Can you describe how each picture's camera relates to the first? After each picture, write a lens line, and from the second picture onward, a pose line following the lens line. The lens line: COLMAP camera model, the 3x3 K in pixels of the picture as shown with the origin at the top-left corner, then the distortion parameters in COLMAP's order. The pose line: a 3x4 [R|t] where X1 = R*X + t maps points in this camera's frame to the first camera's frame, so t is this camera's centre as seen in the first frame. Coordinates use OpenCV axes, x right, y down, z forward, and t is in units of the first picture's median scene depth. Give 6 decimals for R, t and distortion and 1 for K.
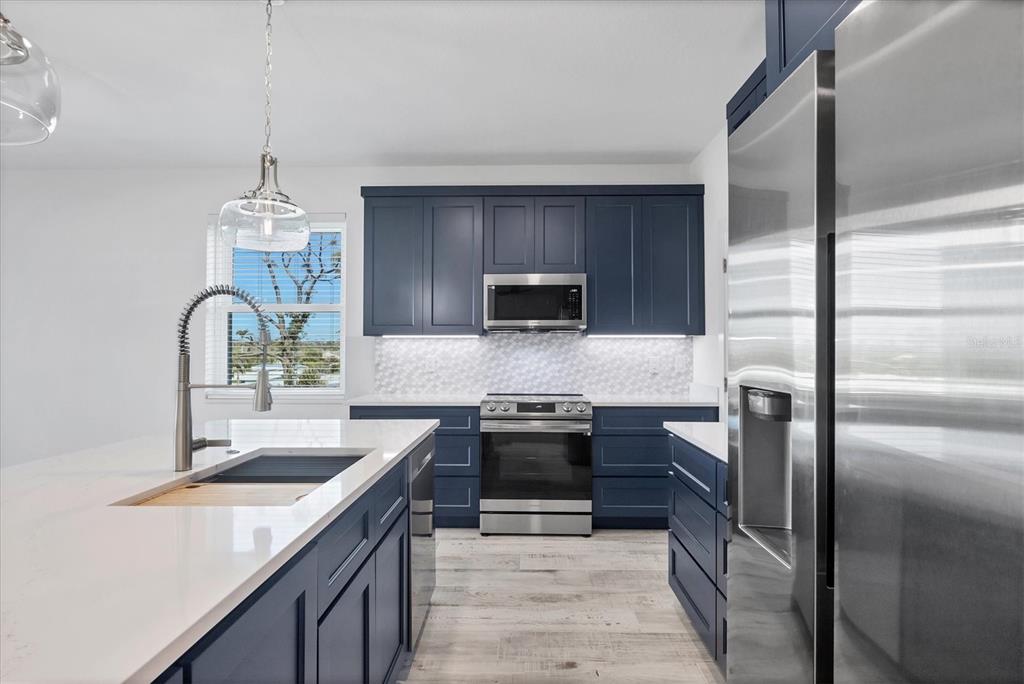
lens RADIAL K [[540.4, 0, 512.7], [0, 540.4, 337.4], [0, 0, 1]] dist [-0.000363, 0.000034]
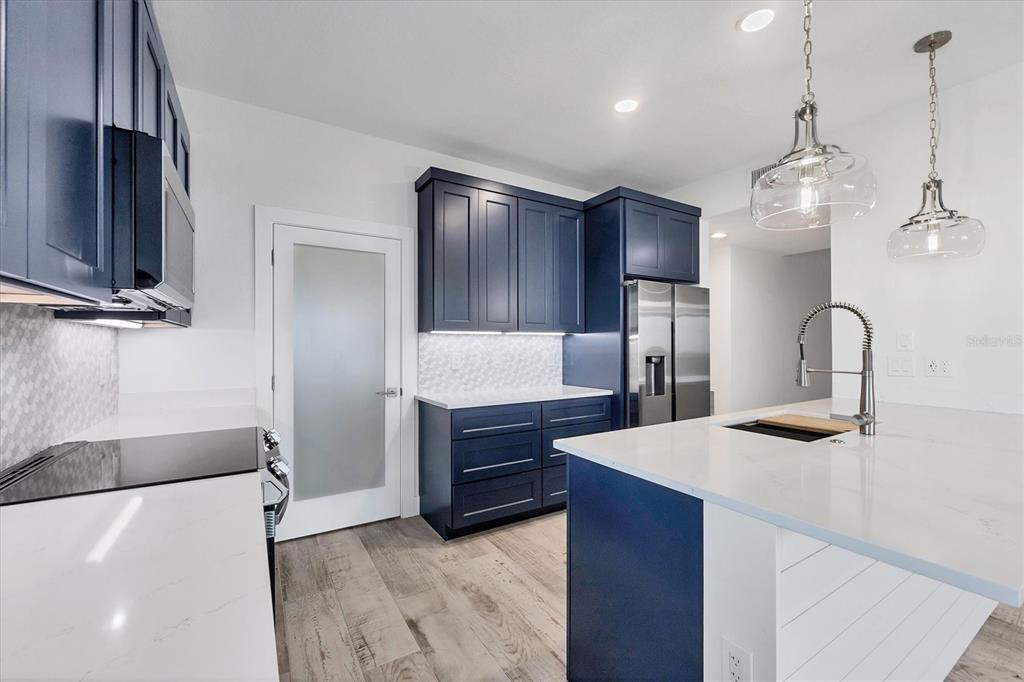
lens RADIAL K [[421.1, 0, 509.2], [0, 421.1, 346.5], [0, 0, 1]] dist [-0.000328, -0.000390]
pose [[-0.538559, -0.002880, 0.842583, -0.375623], [-0.020083, 0.999754, -0.009420, 0.017481], [-0.842349, -0.021994, -0.538484, 0.866680]]
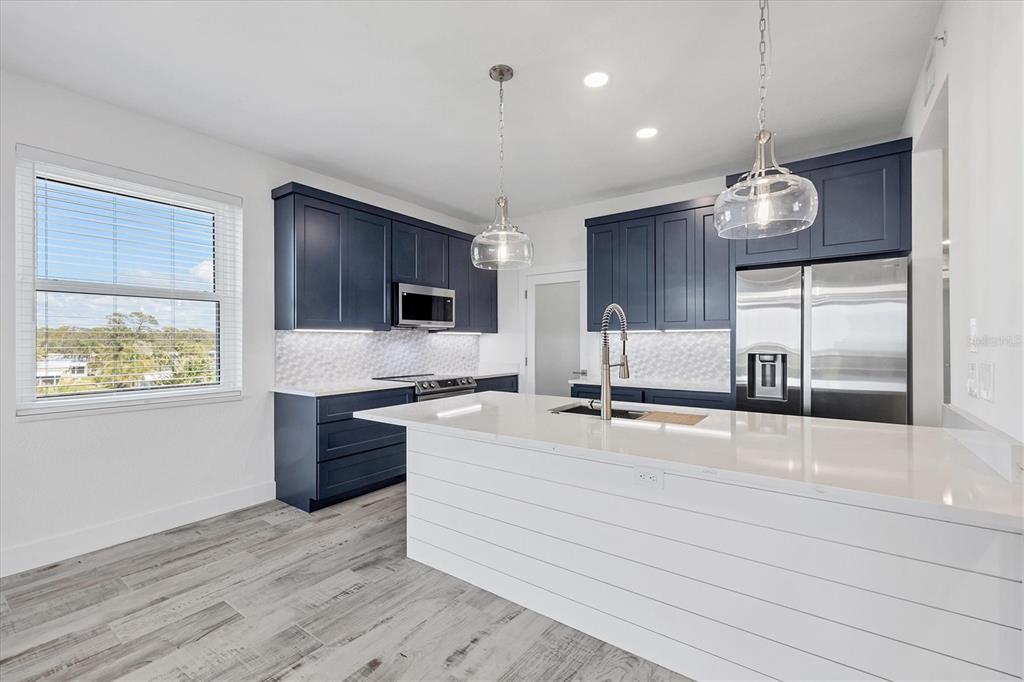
lens RADIAL K [[435.5, 0, 518.0], [0, 435.5, 343.5], [0, 0, 1]] dist [0.001879, 0.000188]
pose [[0.565030, -0.005804, 0.825050, -0.669881], [-0.018467, 0.999636, 0.019679, -0.000376], [-0.824864, -0.026356, 0.564717, 0.173140]]
